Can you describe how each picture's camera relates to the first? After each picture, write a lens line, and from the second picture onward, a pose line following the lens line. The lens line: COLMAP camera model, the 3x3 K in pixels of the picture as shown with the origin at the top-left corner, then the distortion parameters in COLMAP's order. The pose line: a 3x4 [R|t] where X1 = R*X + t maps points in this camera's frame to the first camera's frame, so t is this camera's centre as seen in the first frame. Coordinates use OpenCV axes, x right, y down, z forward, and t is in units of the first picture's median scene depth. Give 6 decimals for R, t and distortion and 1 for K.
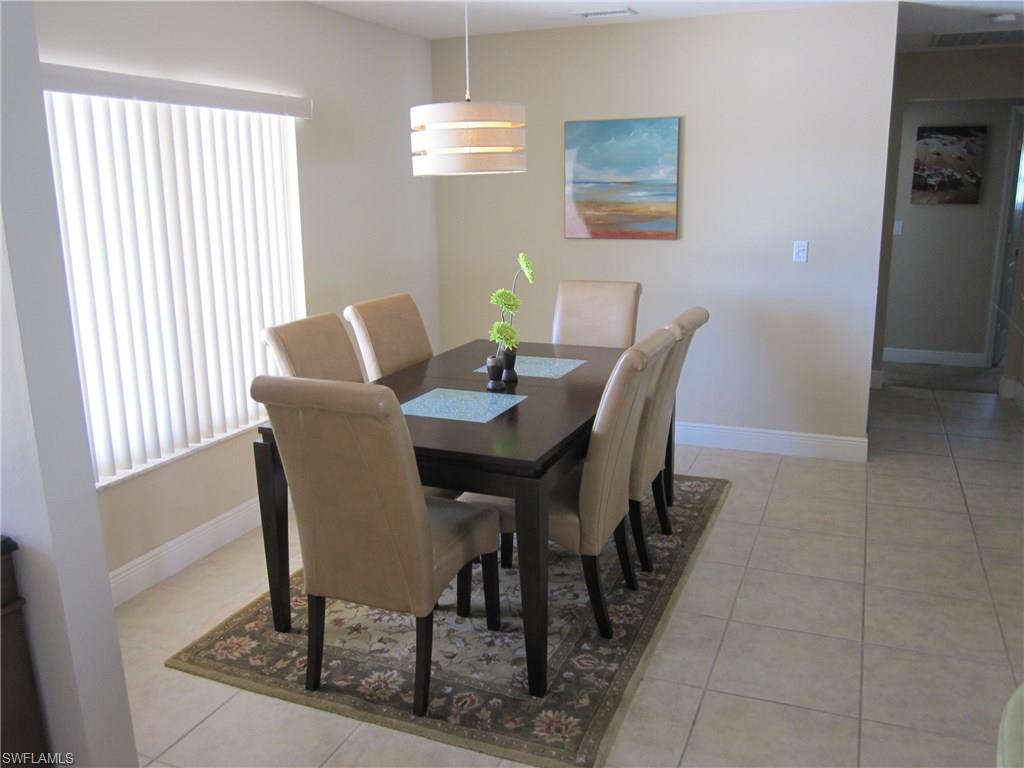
lens RADIAL K [[831.6, 0, 512.0], [0, 831.6, 384.0], [0, 0, 1]] dist [-0.033884, -0.005204]
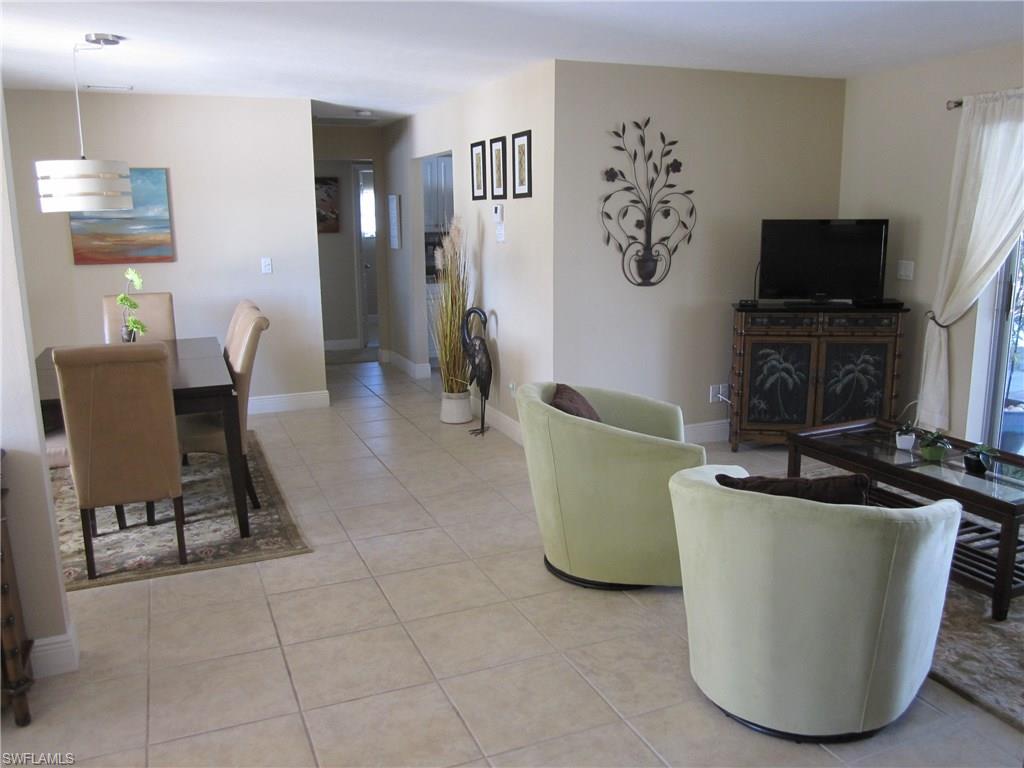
lens RADIAL K [[814.2, 0, 512.0], [0, 814.2, 384.0], [0, 0, 1]] dist [-0.074428, 0.008605]
pose [[0.702304, -0.136065, 0.698753, -0.342946], [0.162791, 0.986251, 0.028431, 0.067189], [-0.693014, 0.093784, 0.714798, -0.253324]]
